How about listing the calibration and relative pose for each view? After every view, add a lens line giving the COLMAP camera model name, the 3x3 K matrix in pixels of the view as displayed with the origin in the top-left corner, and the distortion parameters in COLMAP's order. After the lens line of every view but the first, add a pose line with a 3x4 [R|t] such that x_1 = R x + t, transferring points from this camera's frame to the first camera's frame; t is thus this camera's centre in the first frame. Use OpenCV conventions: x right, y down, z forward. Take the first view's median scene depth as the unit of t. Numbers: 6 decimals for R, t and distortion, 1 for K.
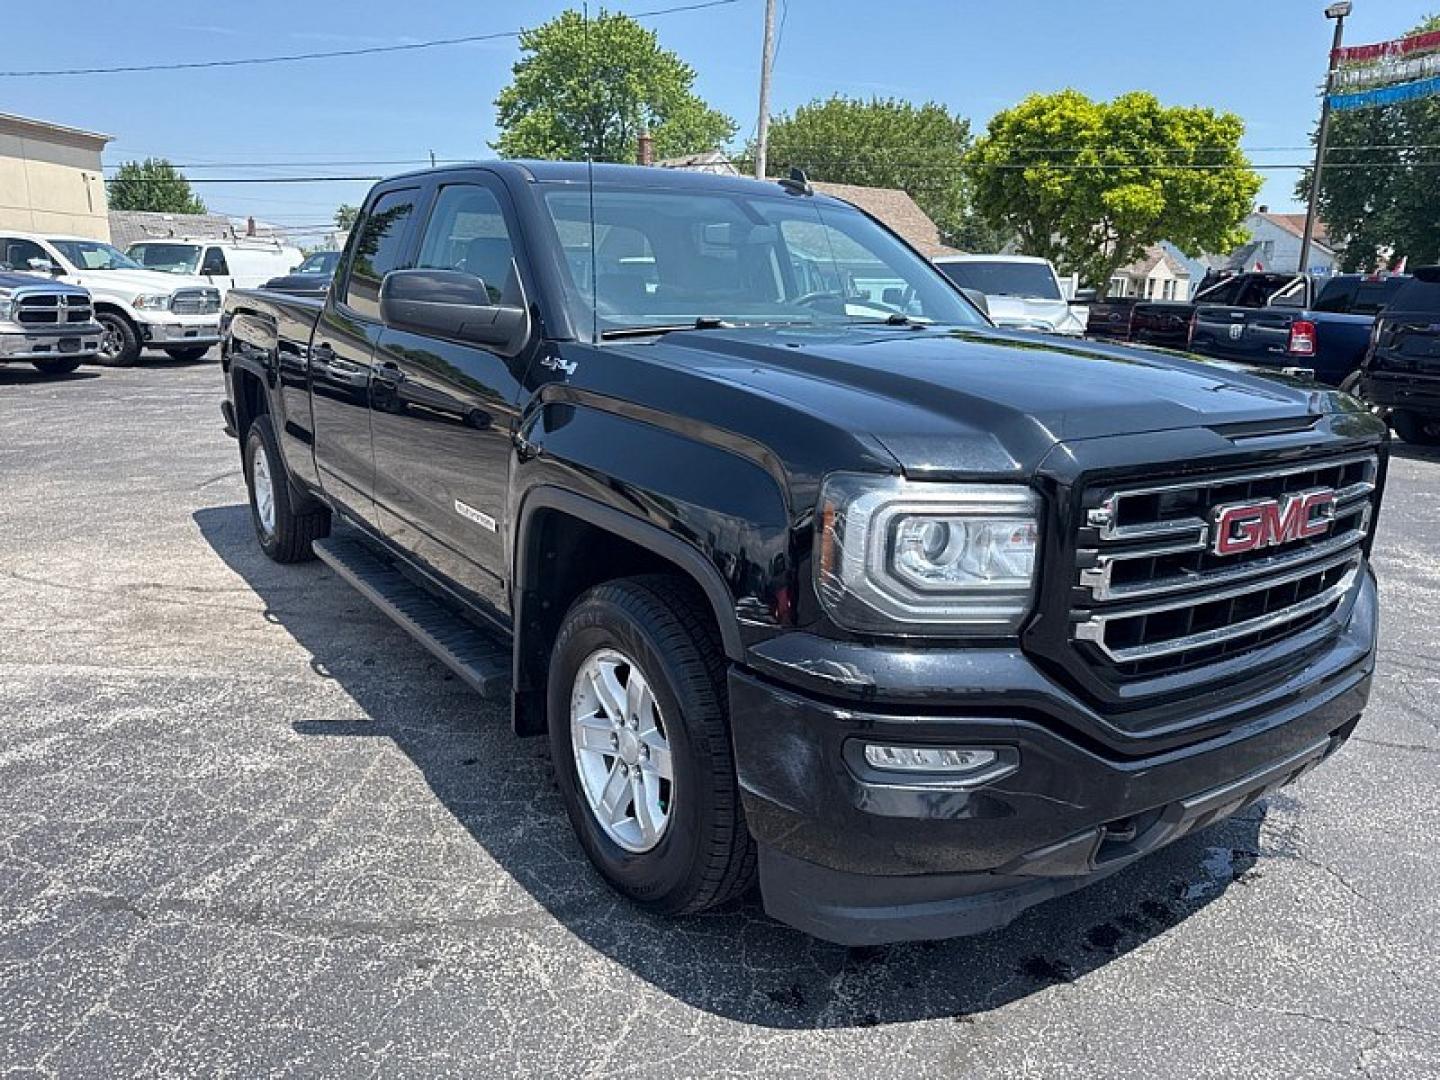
lens RADIAL K [[1025.7, 0, 708.8], [0, 1025.7, 546.4], [0, 0, 1]] dist [0.026976, -0.023299]
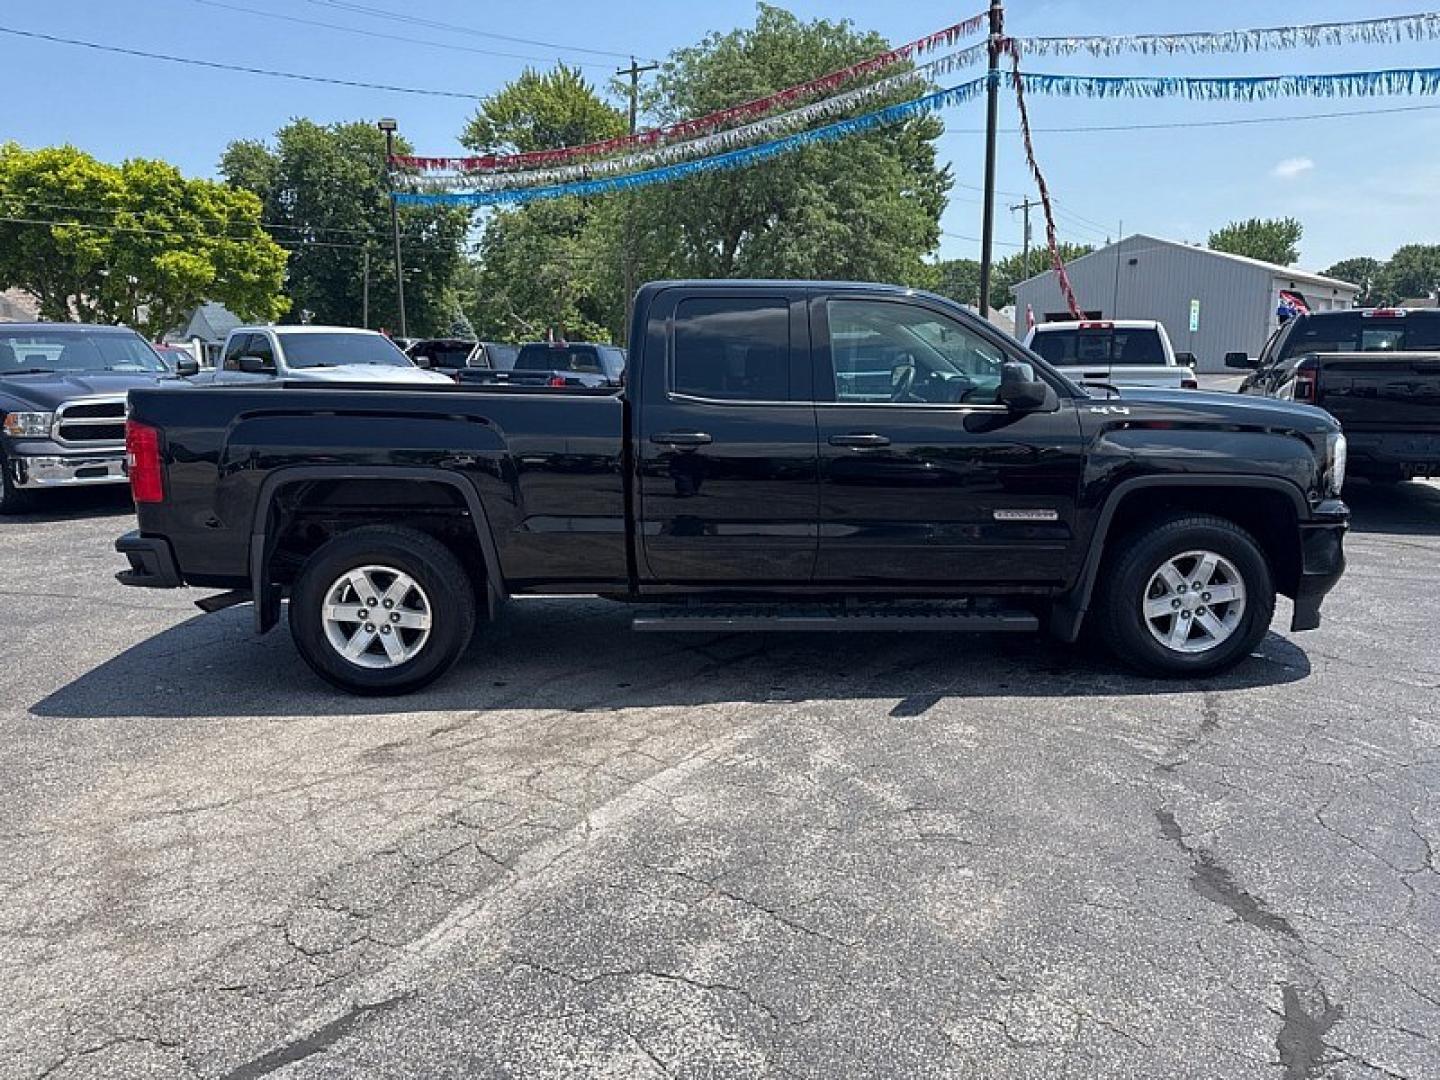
lens RADIAL K [[1025.7, 0, 723.2], [0, 1025.7, 533.6], [0, 0, 1]] dist [0.026976, -0.023299]
pose [[0.534117, -0.170629, 0.828012, -0.185799], [0.225808, 0.972631, 0.054771, -0.019679], [-0.814696, 0.157718, 0.558029, 0.054092]]
